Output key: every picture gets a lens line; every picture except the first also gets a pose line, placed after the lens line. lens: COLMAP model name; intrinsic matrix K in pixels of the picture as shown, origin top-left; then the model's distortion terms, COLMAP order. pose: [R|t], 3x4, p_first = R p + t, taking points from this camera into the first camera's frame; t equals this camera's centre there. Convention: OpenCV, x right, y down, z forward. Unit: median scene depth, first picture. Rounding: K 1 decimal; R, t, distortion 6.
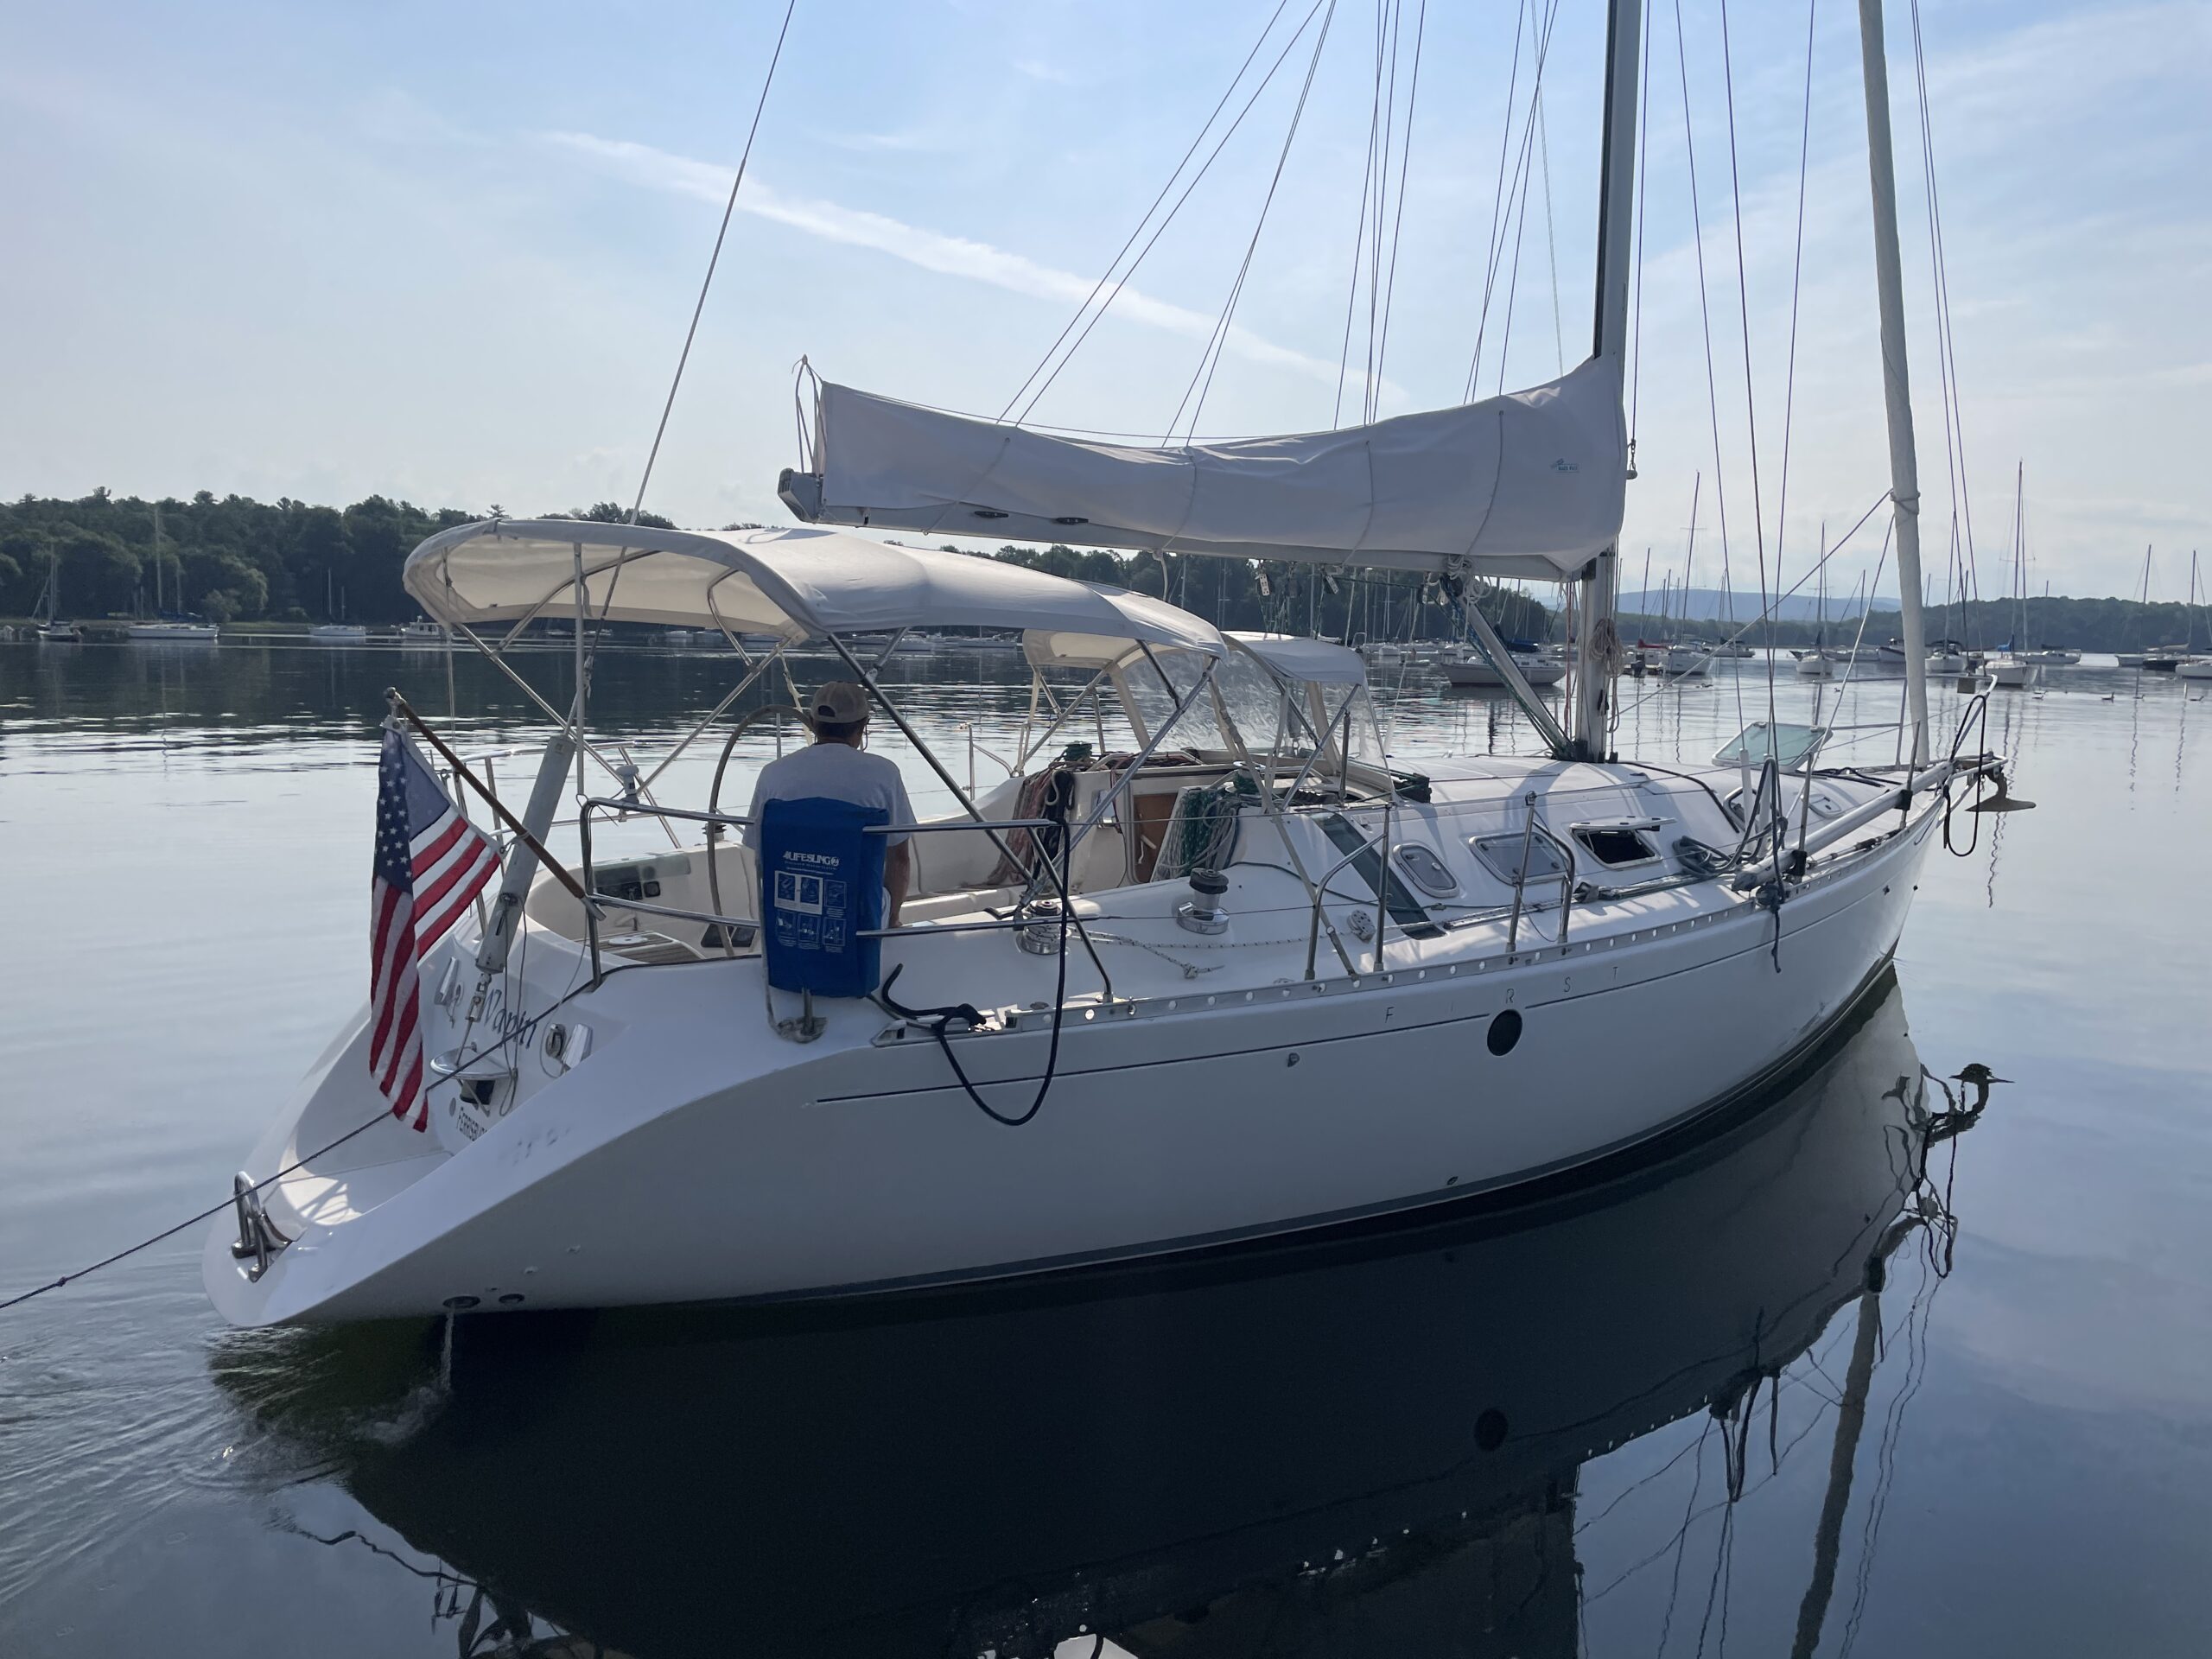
lens RADIAL K [[1703.5, 0, 1106.0], [0, 1703.5, 829.5], [0, 0, 1]] dist [0.085750, -0.117154]
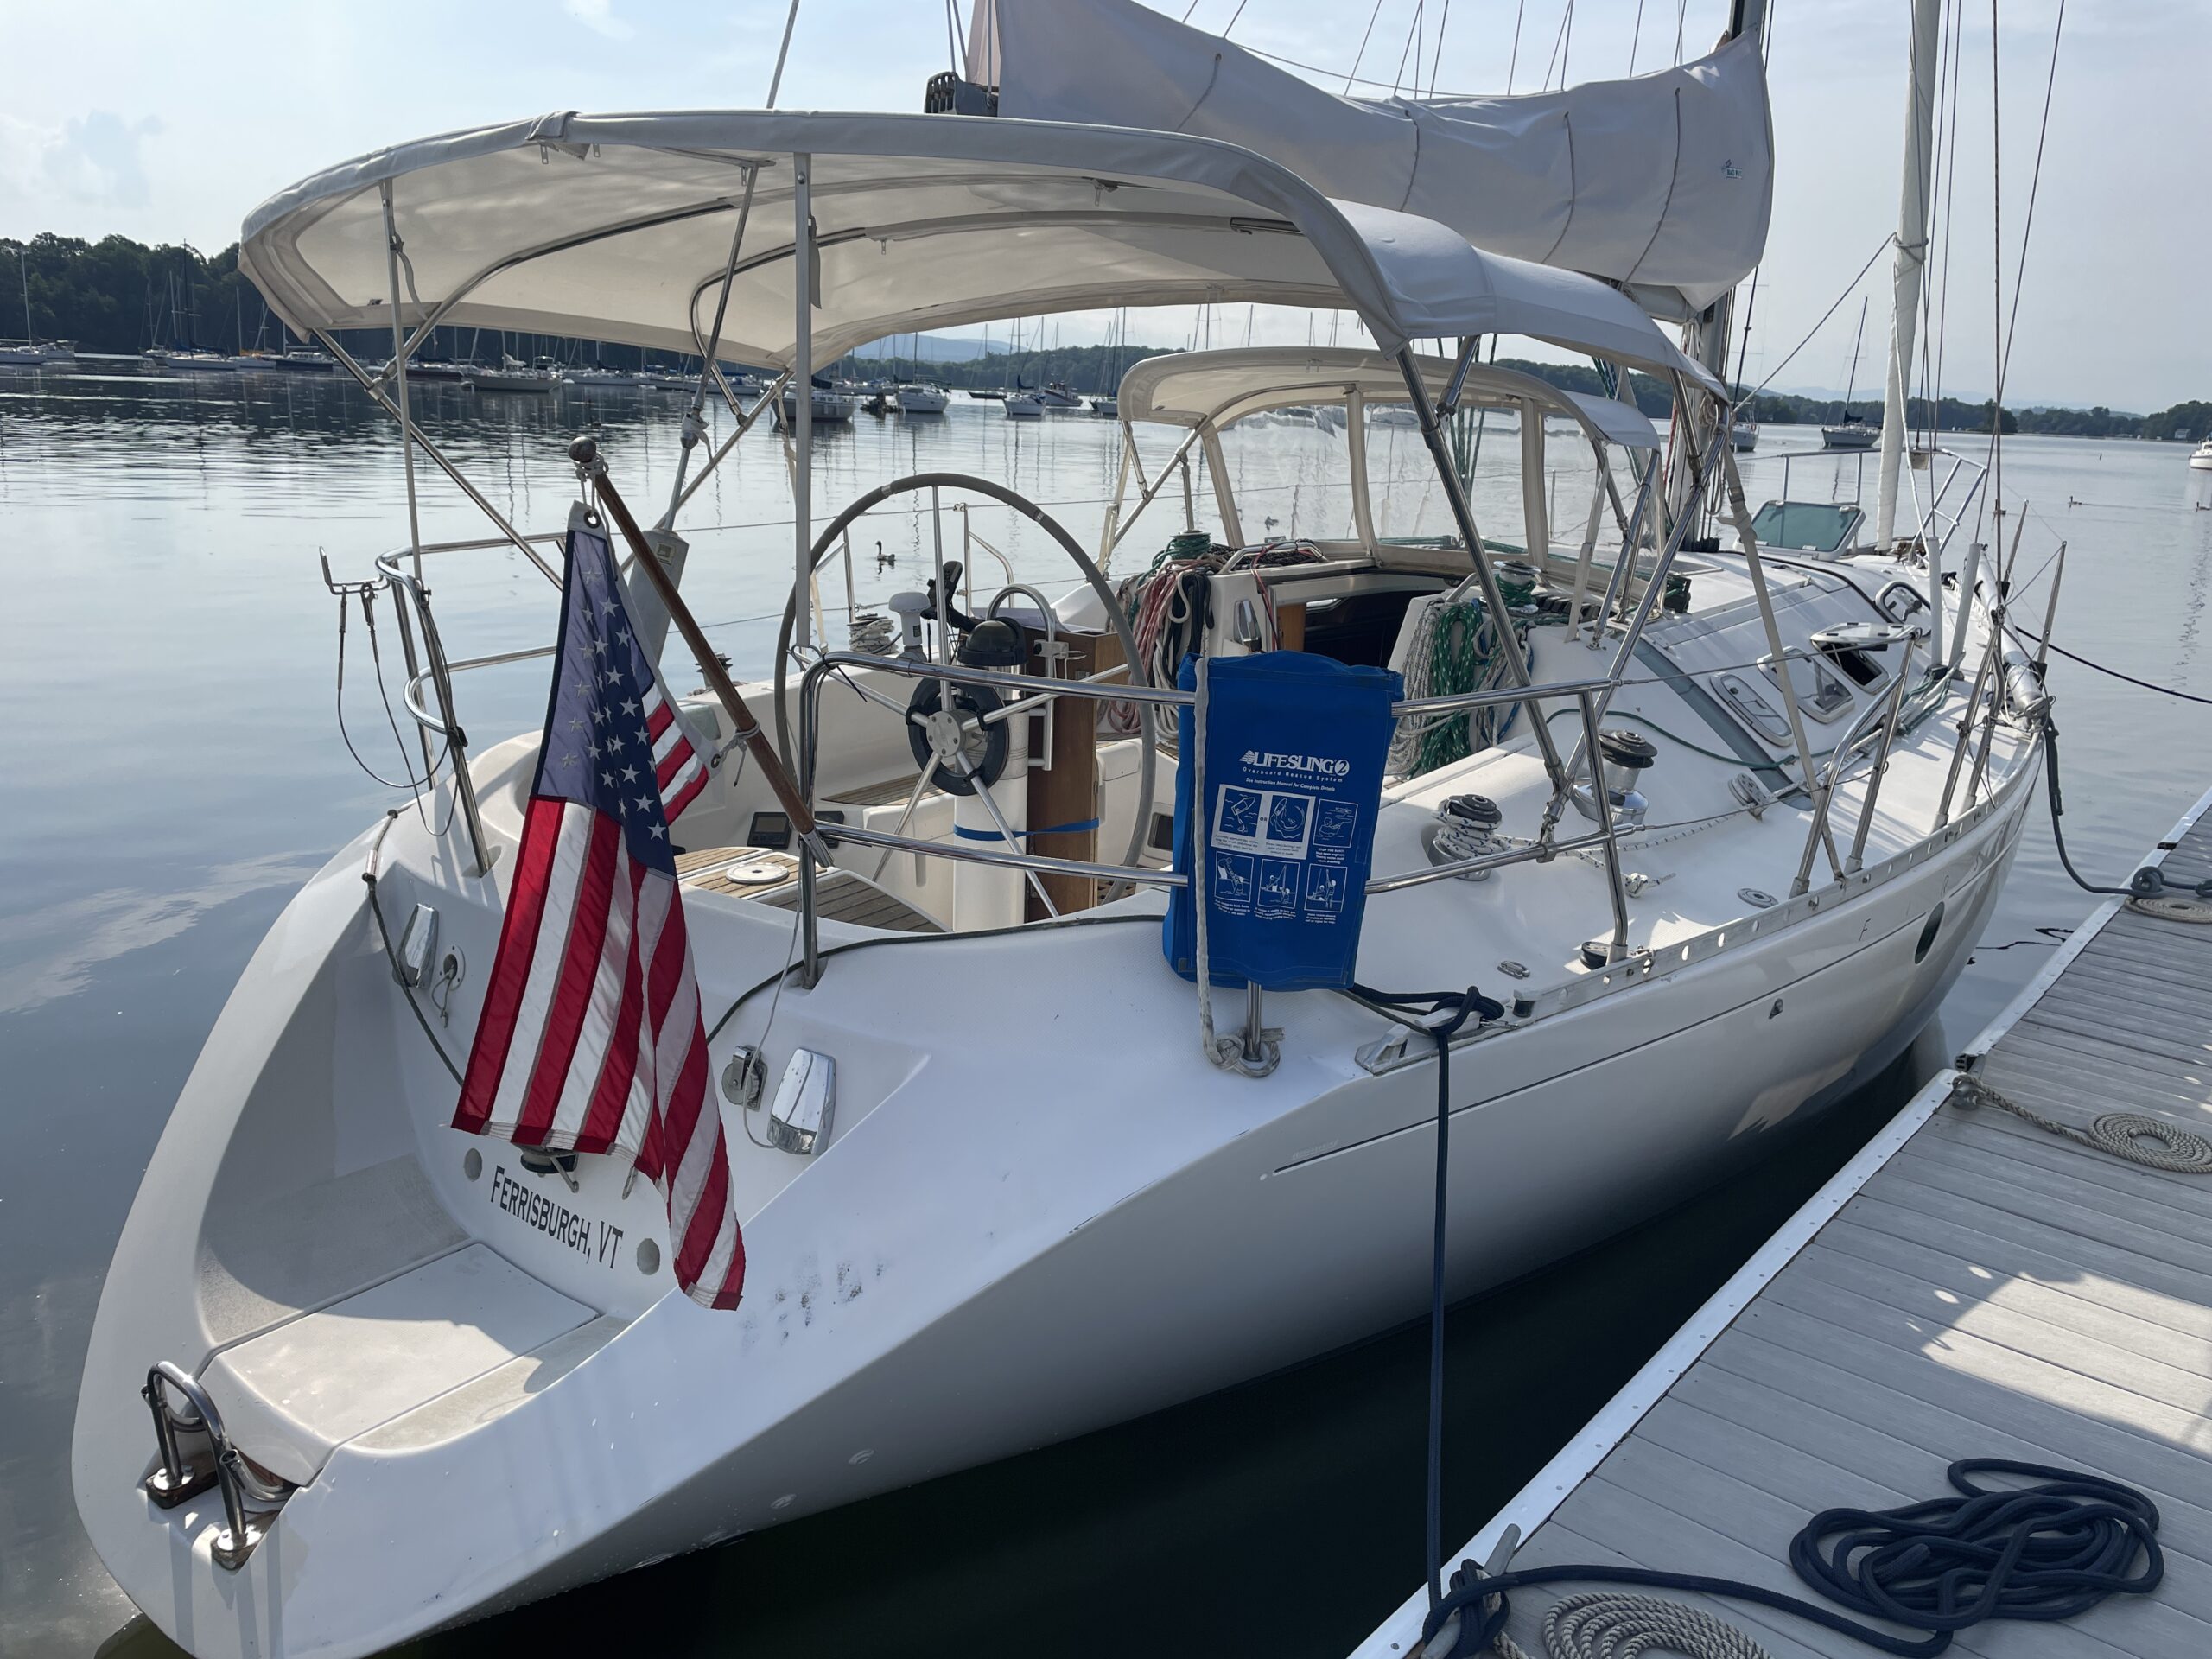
lens RADIAL K [[1702.5, 0, 1108.7], [0, 1702.5, 837.1], [0, 0, 1]] dist [0.084944, -0.113750]
pose [[0.971427, -0.041366, 0.233704, -0.349378], [0.009325, 0.990586, 0.136575, -0.034241], [-0.237153, -0.130493, 0.962668, 0.456012]]
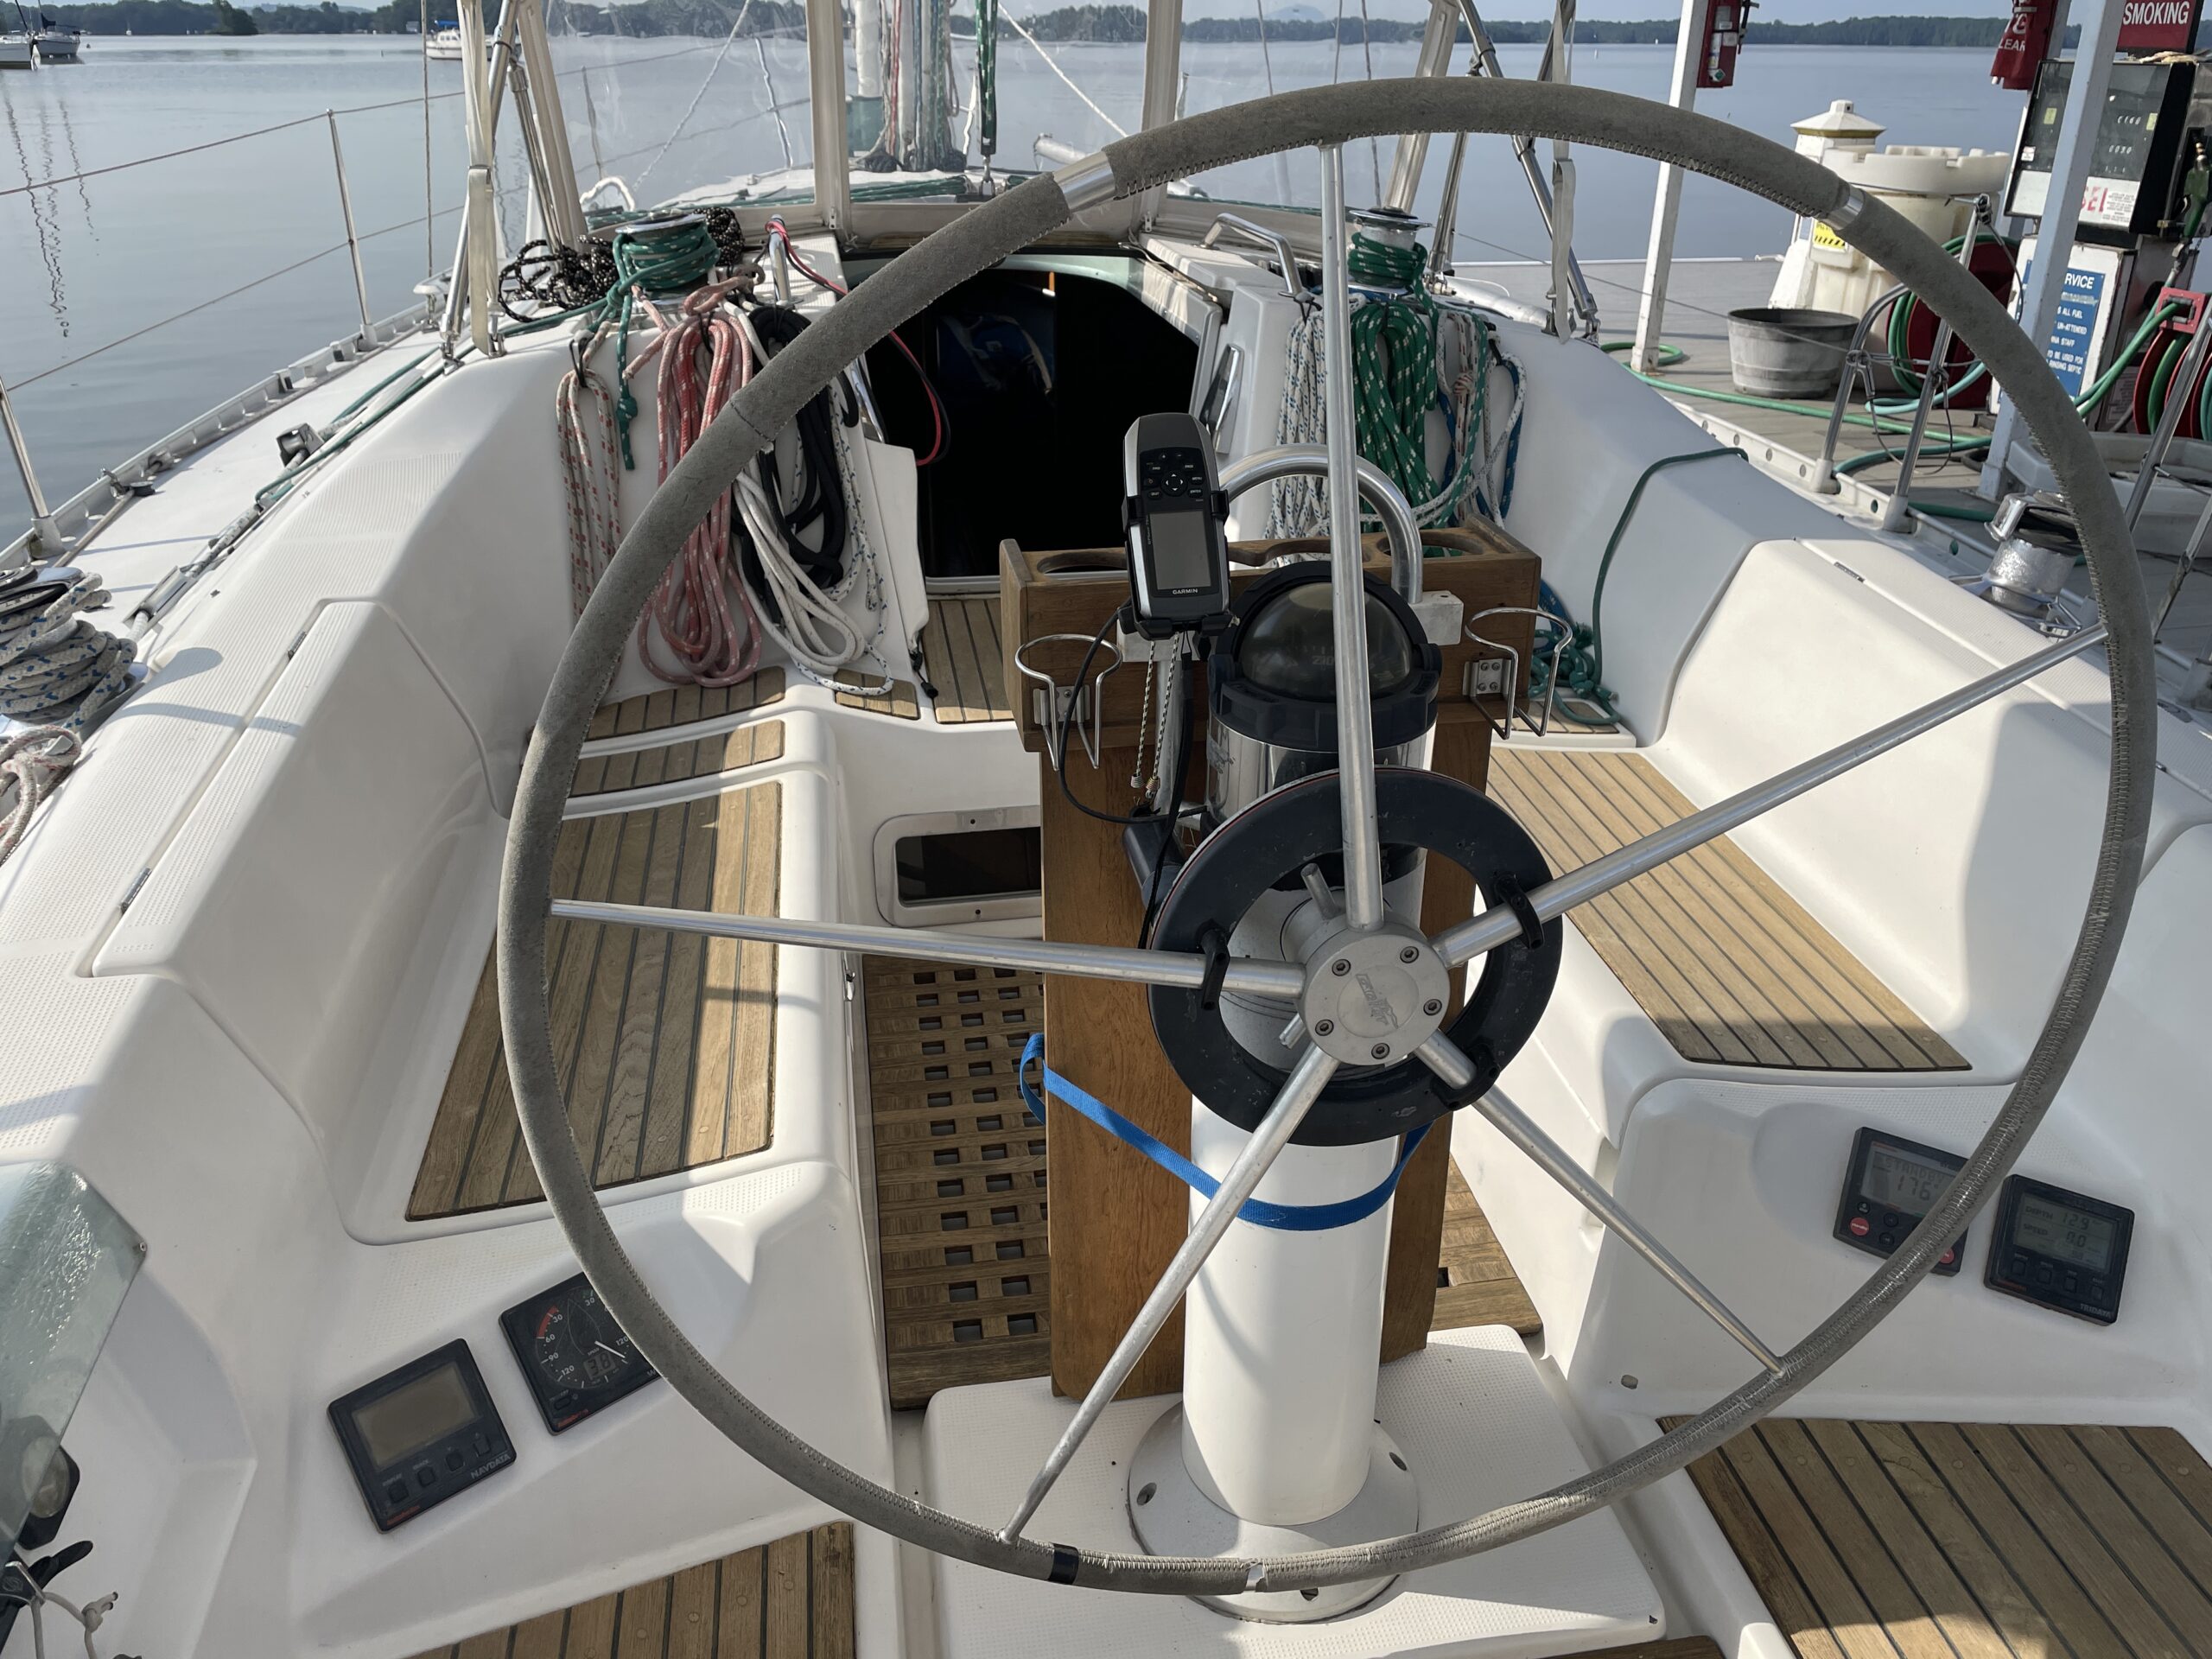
lens RADIAL K [[1703.5, 0, 1106.0], [0, 1703.5, 829.5], [0, 0, 1]] dist [0.085750, -0.117154]
pose [[0.488446, -0.388269, 0.781452, -0.433085], [0.117893, 0.916703, 0.381780, -0.091756], [-0.864593, -0.094351, 0.493534, 1.155917]]
